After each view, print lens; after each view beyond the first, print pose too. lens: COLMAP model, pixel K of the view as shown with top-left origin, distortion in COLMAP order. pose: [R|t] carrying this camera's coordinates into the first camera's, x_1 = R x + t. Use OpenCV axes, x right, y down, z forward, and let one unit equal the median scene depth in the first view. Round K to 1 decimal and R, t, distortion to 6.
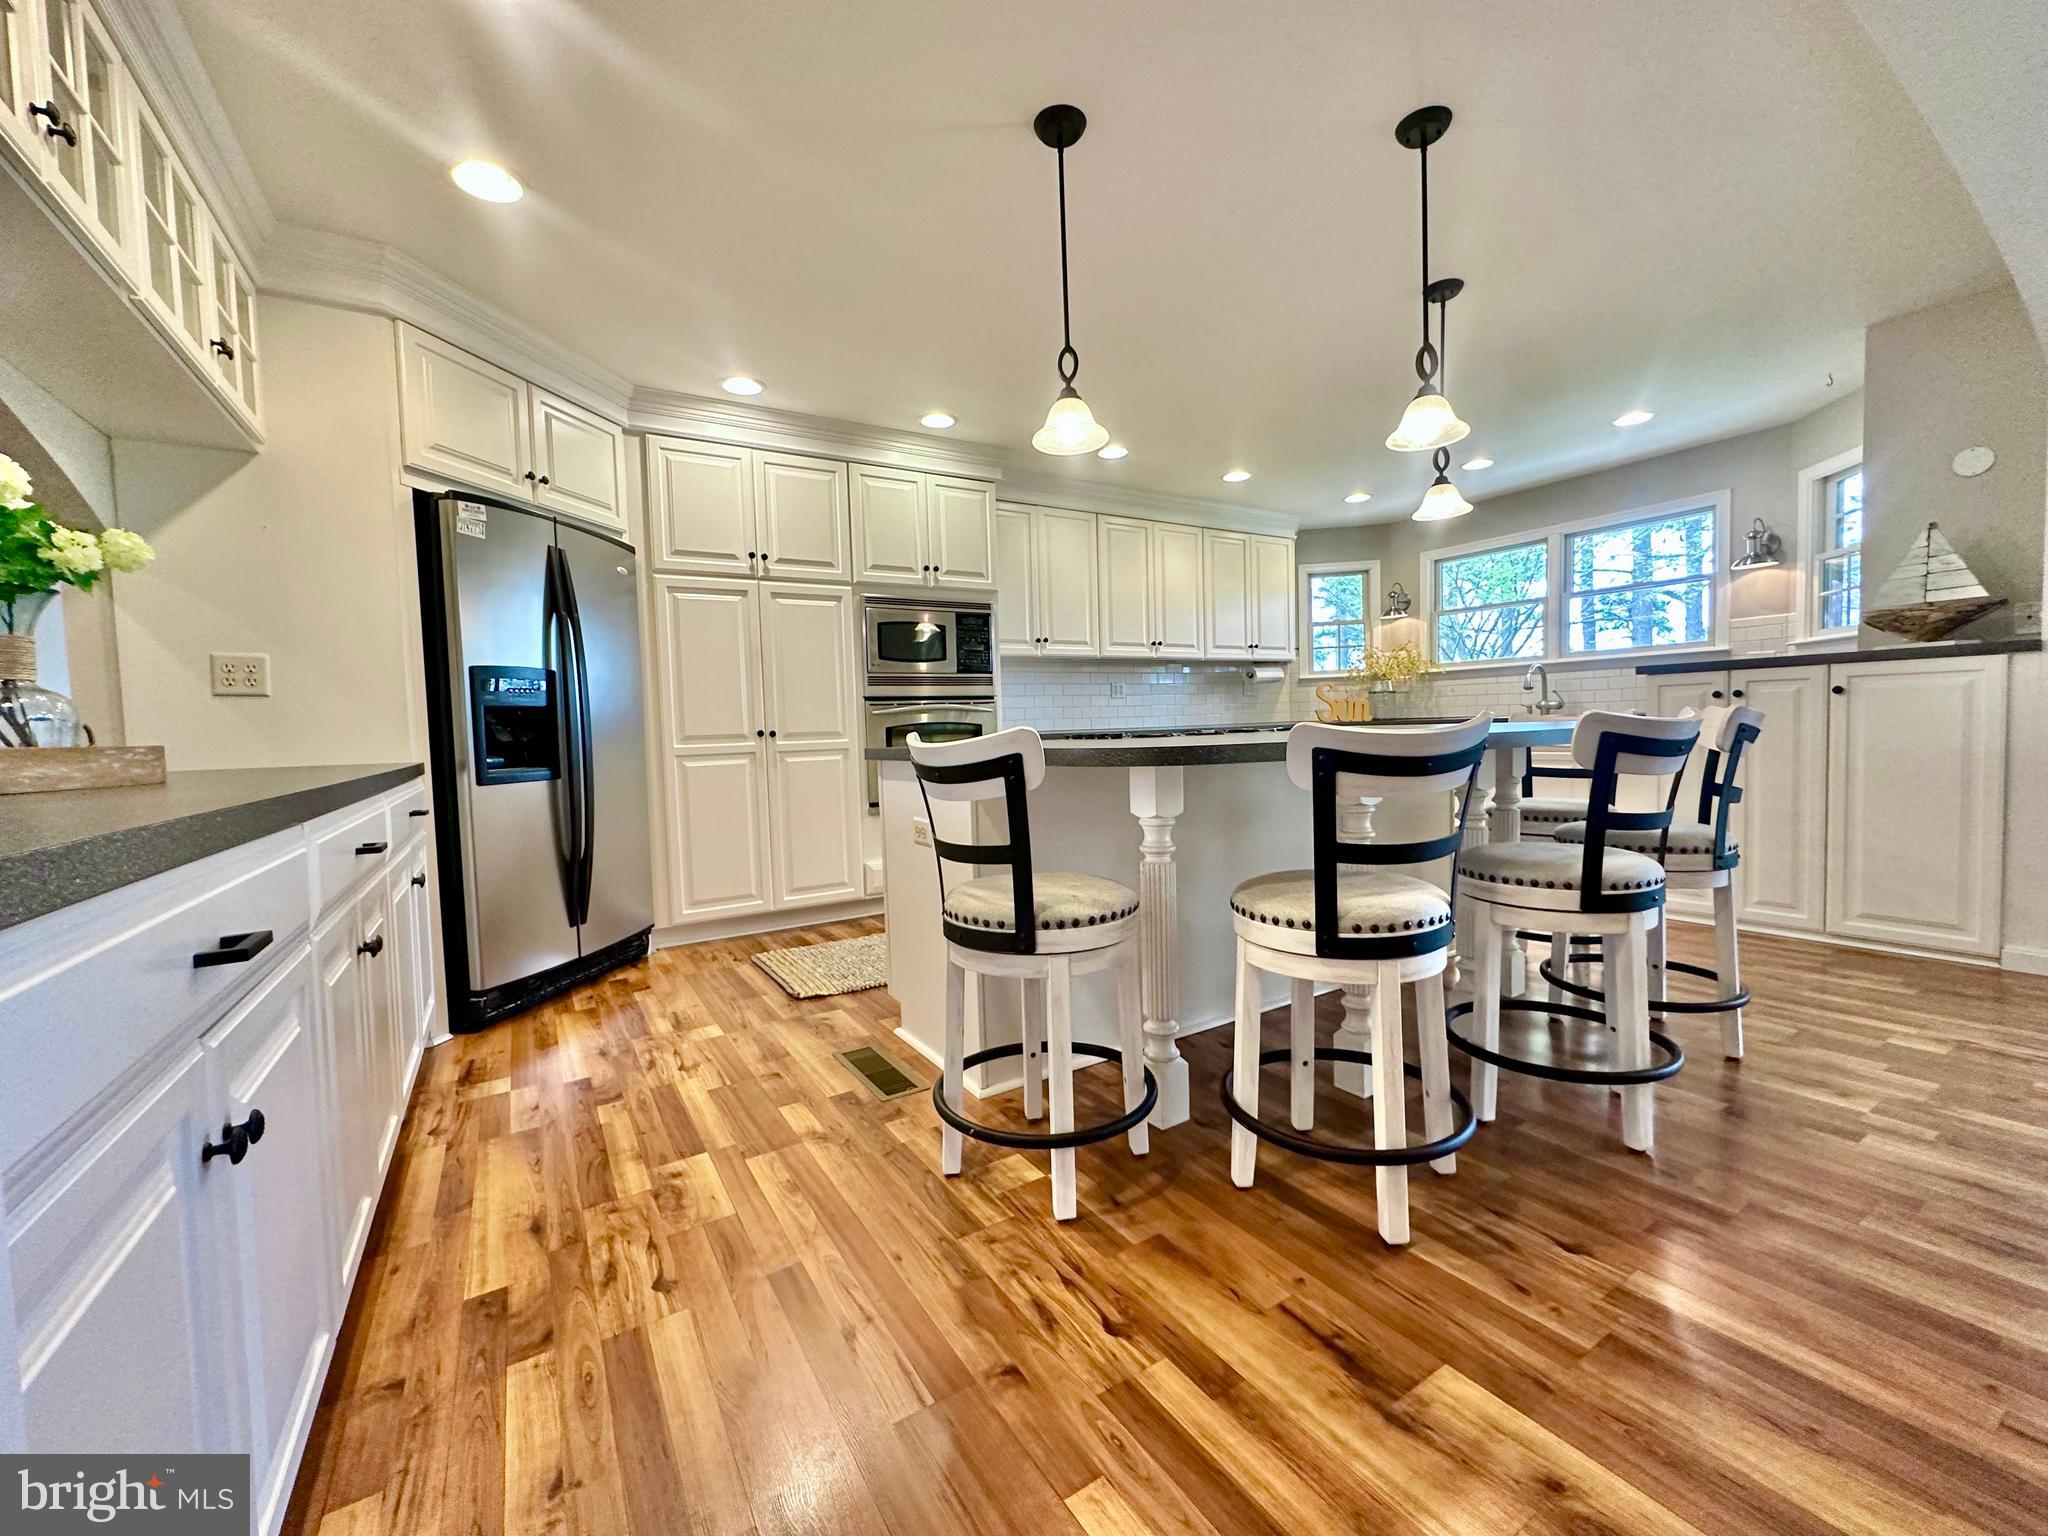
lens RADIAL K [[817.6, 0, 1021.6], [0, 817.6, 766.0], [0, 0, 1]] dist [-0.002704, 0.000576]
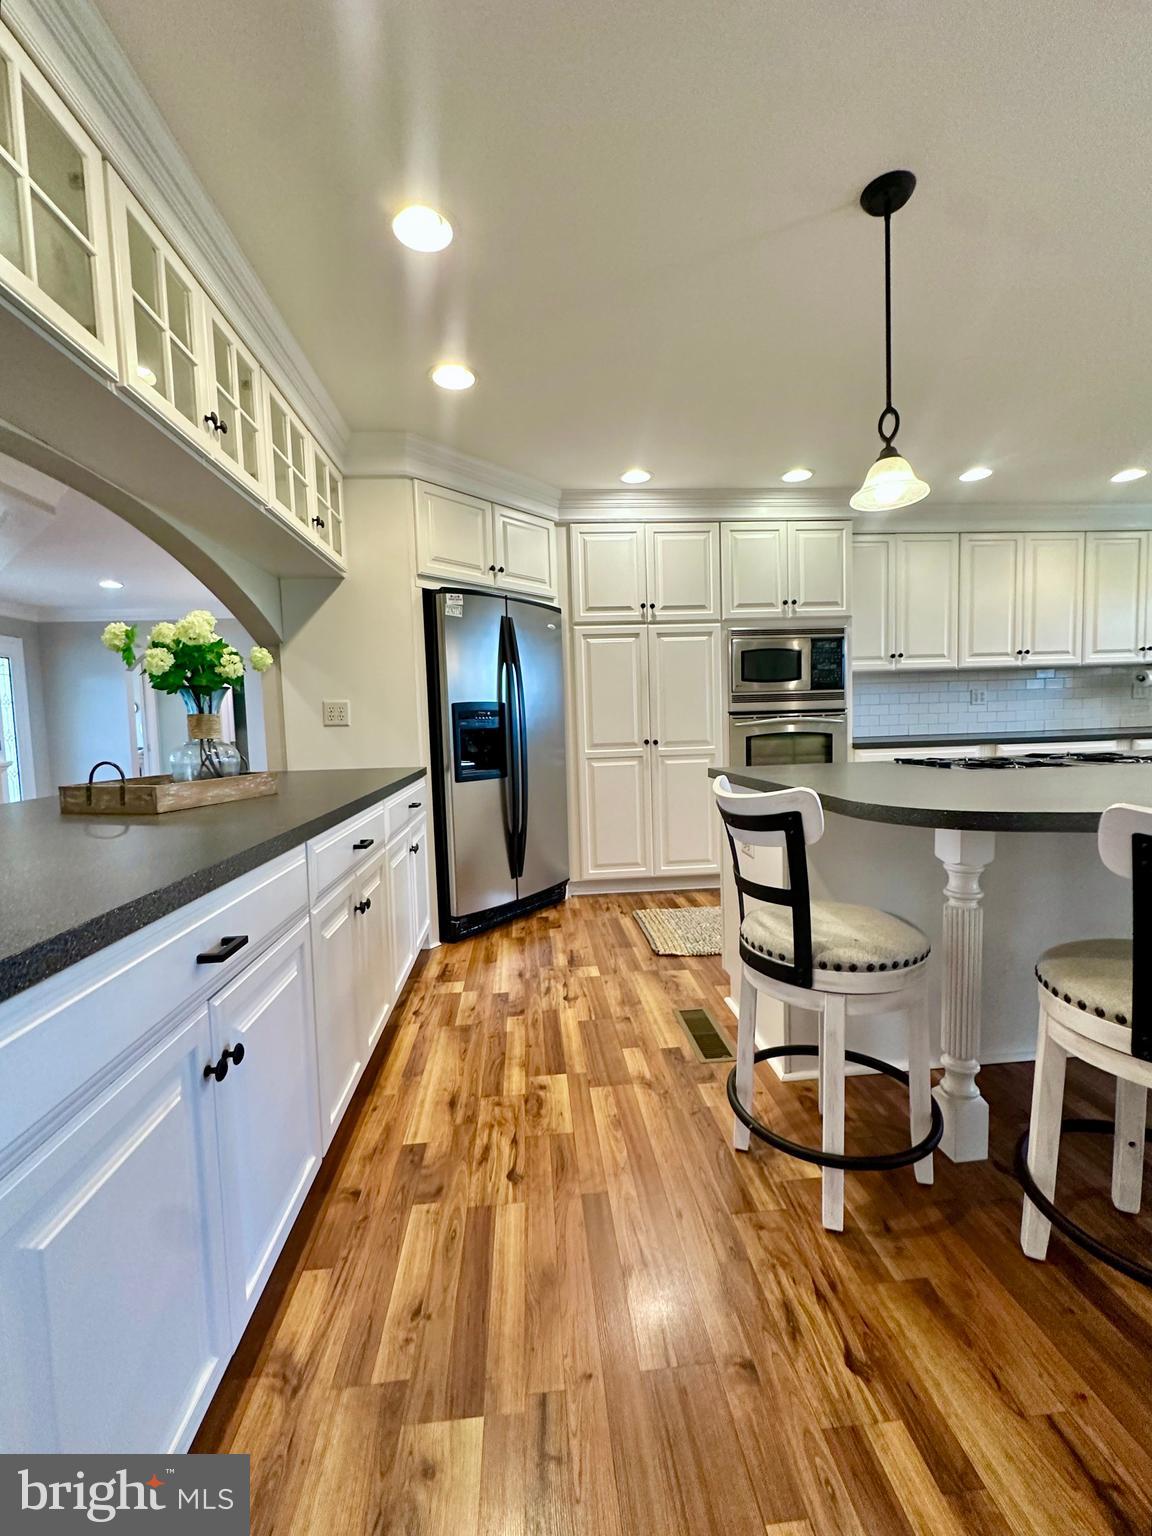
lens RADIAL K [[636.2, 0, 578.0], [0, 636.2, 766.4], [0, 0, 1]] dist [-0.007765, 0.001779]
pose [[0.890743, 0.036063, -0.453073, 0.070323], [-0.018903, 0.998924, 0.042347, -0.063172], [0.454113, -0.029156, 0.890467, 0.060816]]
